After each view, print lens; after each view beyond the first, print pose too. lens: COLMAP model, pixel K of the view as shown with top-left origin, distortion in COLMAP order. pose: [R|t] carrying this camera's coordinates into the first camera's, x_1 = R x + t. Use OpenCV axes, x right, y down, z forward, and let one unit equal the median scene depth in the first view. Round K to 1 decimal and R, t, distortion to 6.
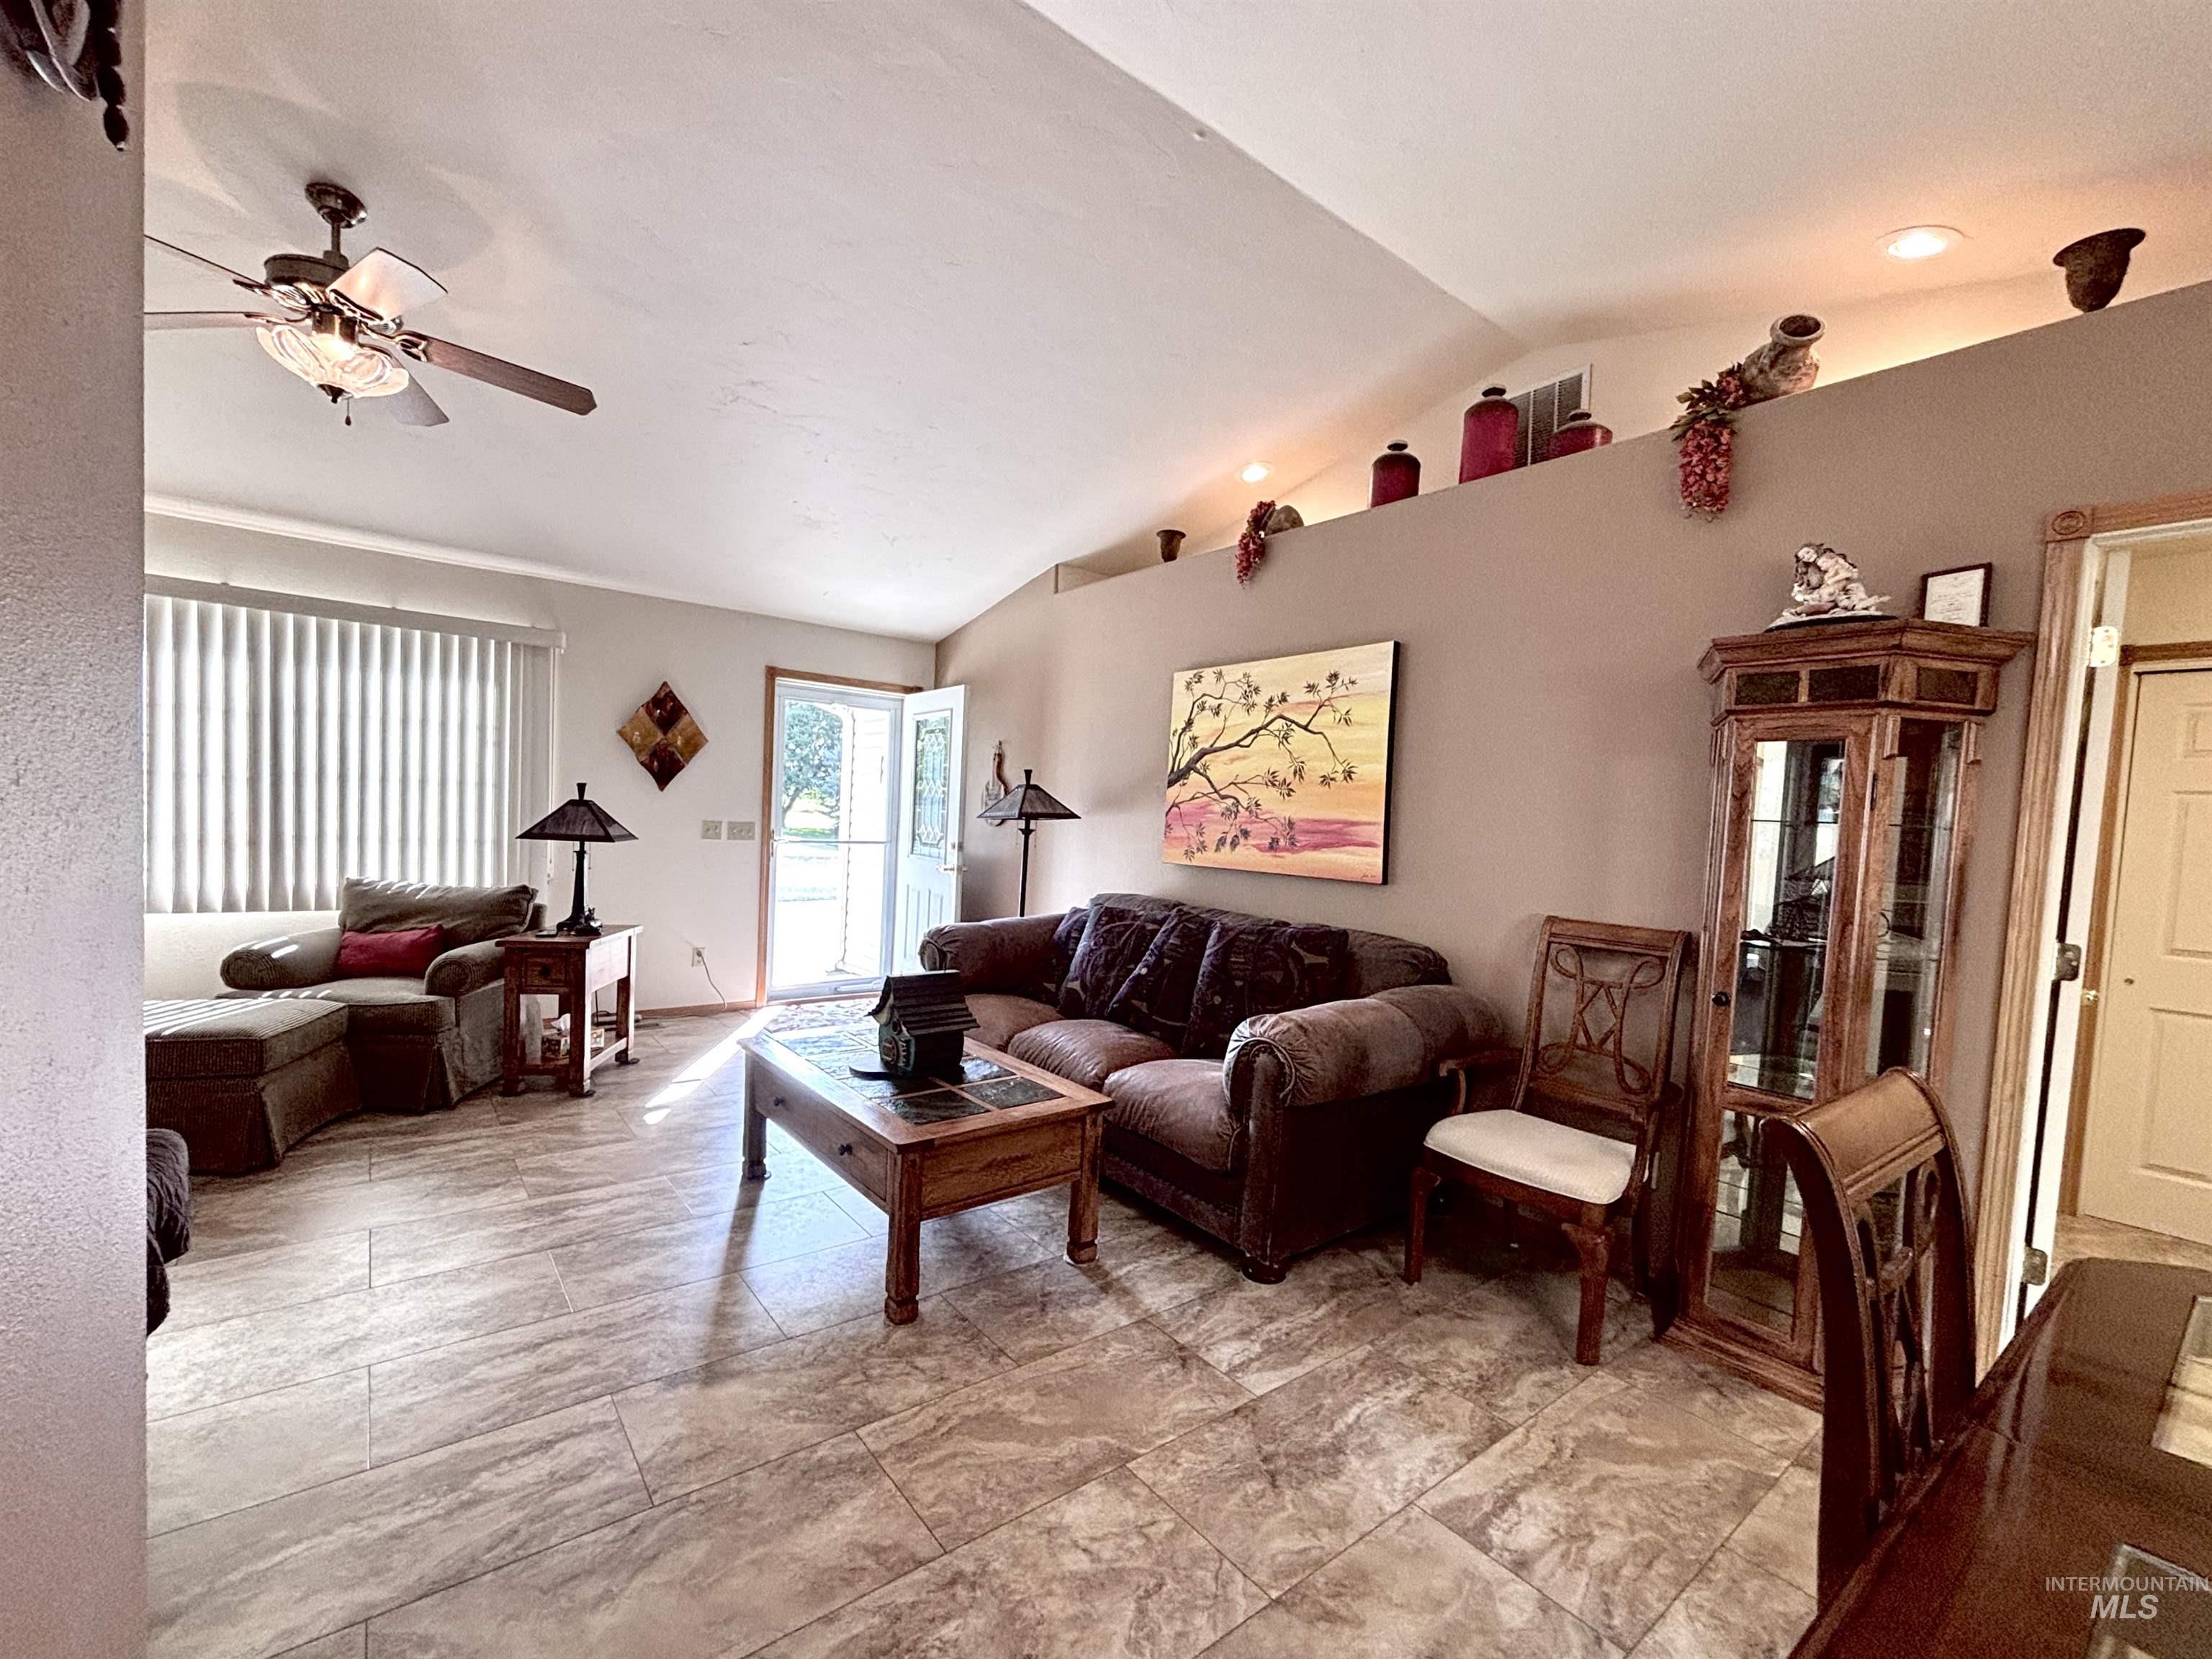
lens RADIAL K [[942.5, 0, 1115.6], [0, 942.5, 850.8], [0, 0, 1]] dist [0.014697, -0.000320]
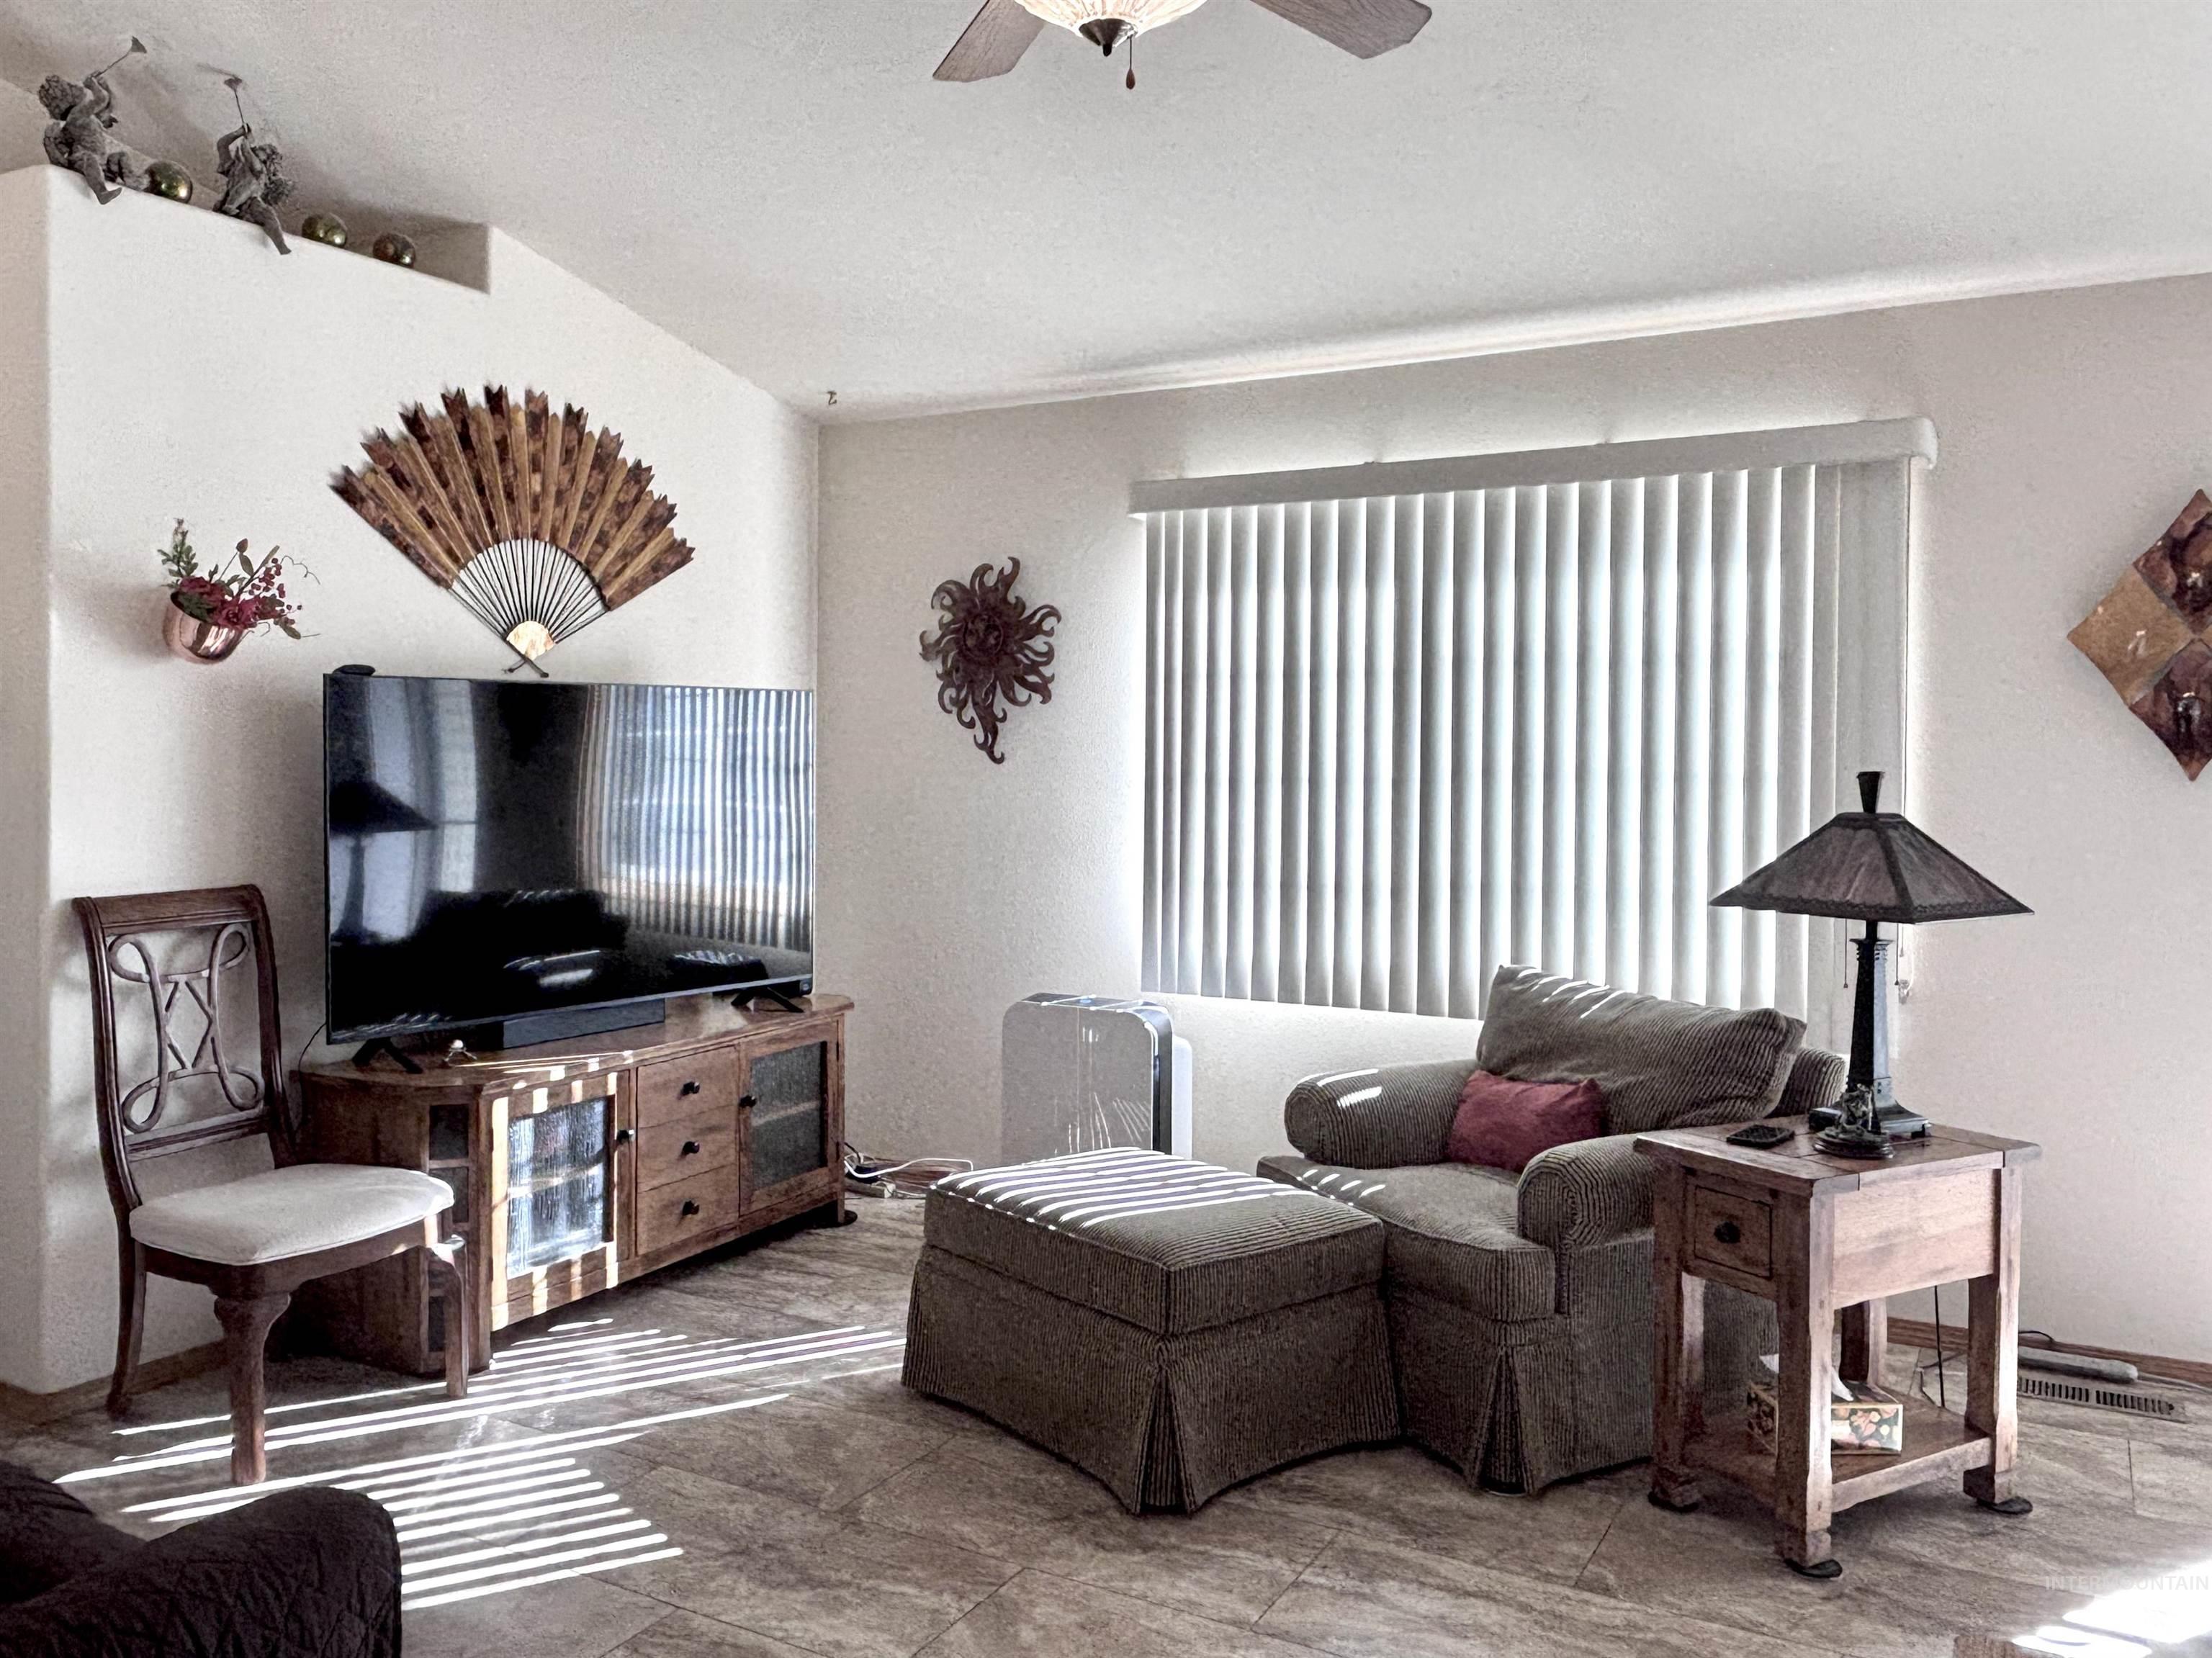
lens RADIAL K [[1738.1, 0, 992.2], [0, 1738.1, 775.9], [0, 0, 1]] dist [0.014121, -0.036027]
pose [[0.346359, -0.031121, -0.937586, 0.004085], [-0.026919, 0.998708, -0.043094, -0.030580], [0.937716, 0.040165, 0.345074, 0.435140]]
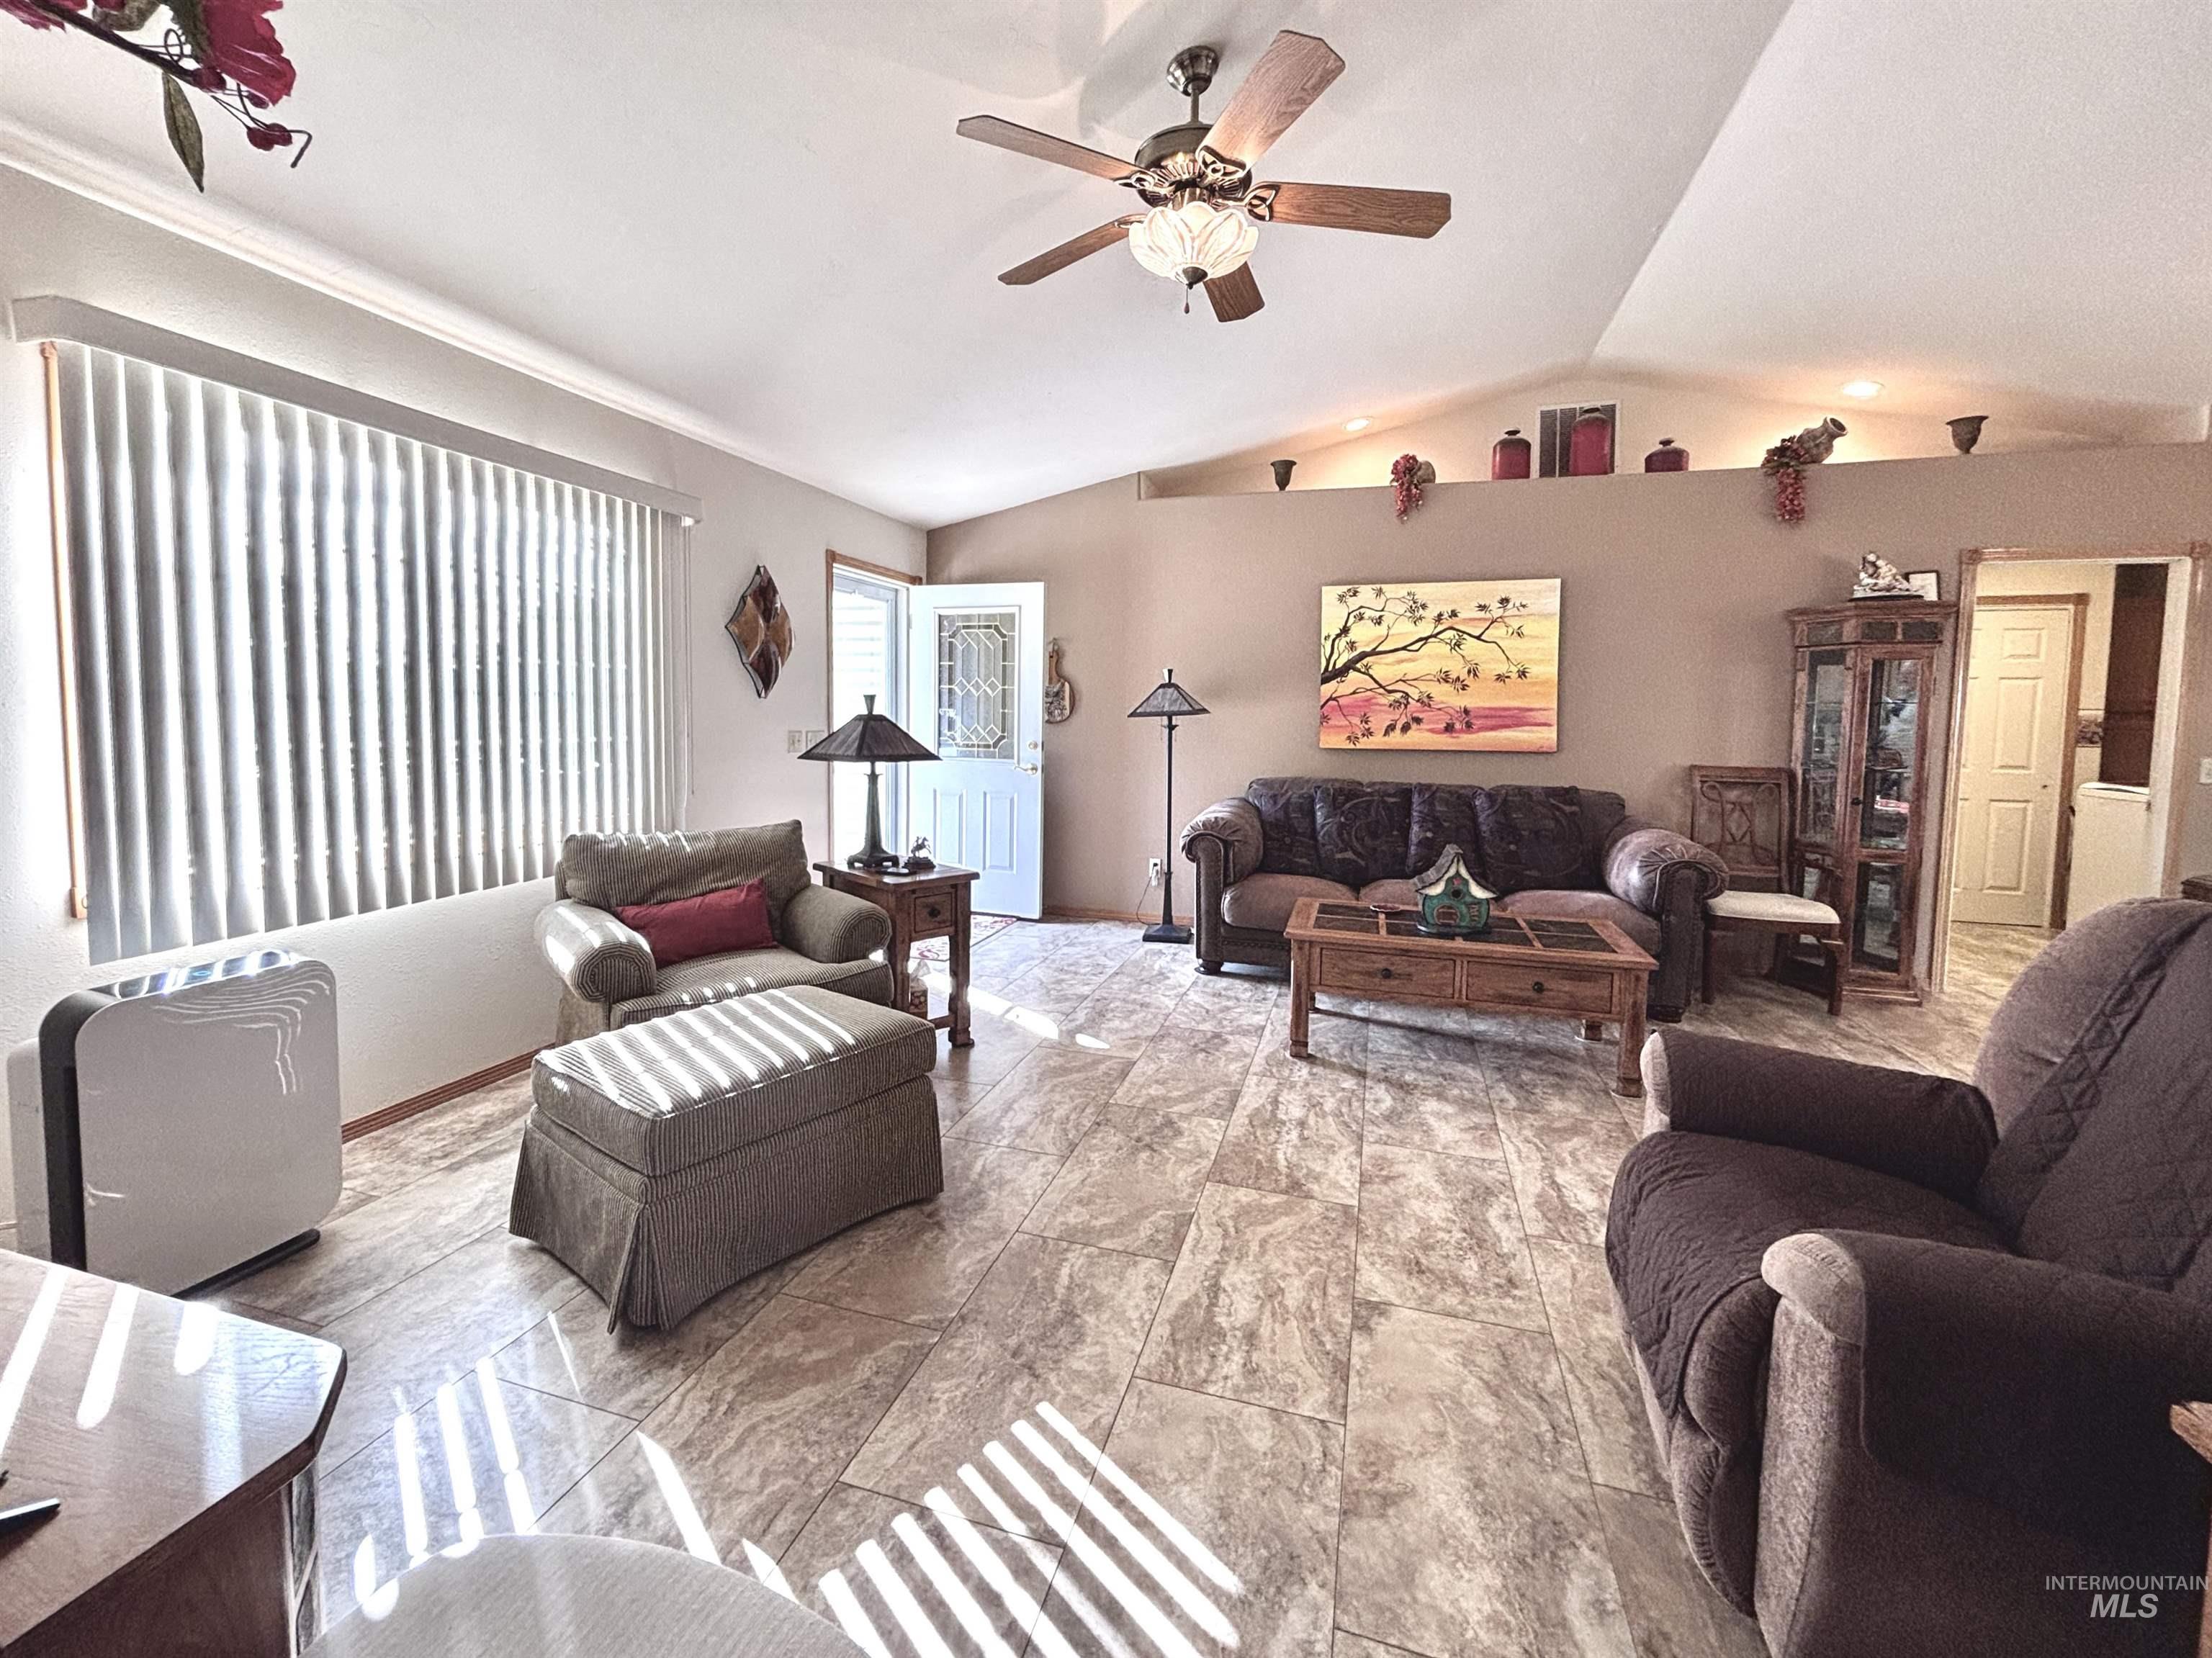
lens RADIAL K [[940.7, 0, 1105.0], [0, 940.7, 766.7], [0, 0, 1]] dist [-0.002418, 0.000504]
pose [[0.821587, -0.070581, 0.565698, -0.961196], [0.049718, 0.997396, 0.052237, -0.044343], [-0.567912, -0.014792, 0.822957, 0.206834]]
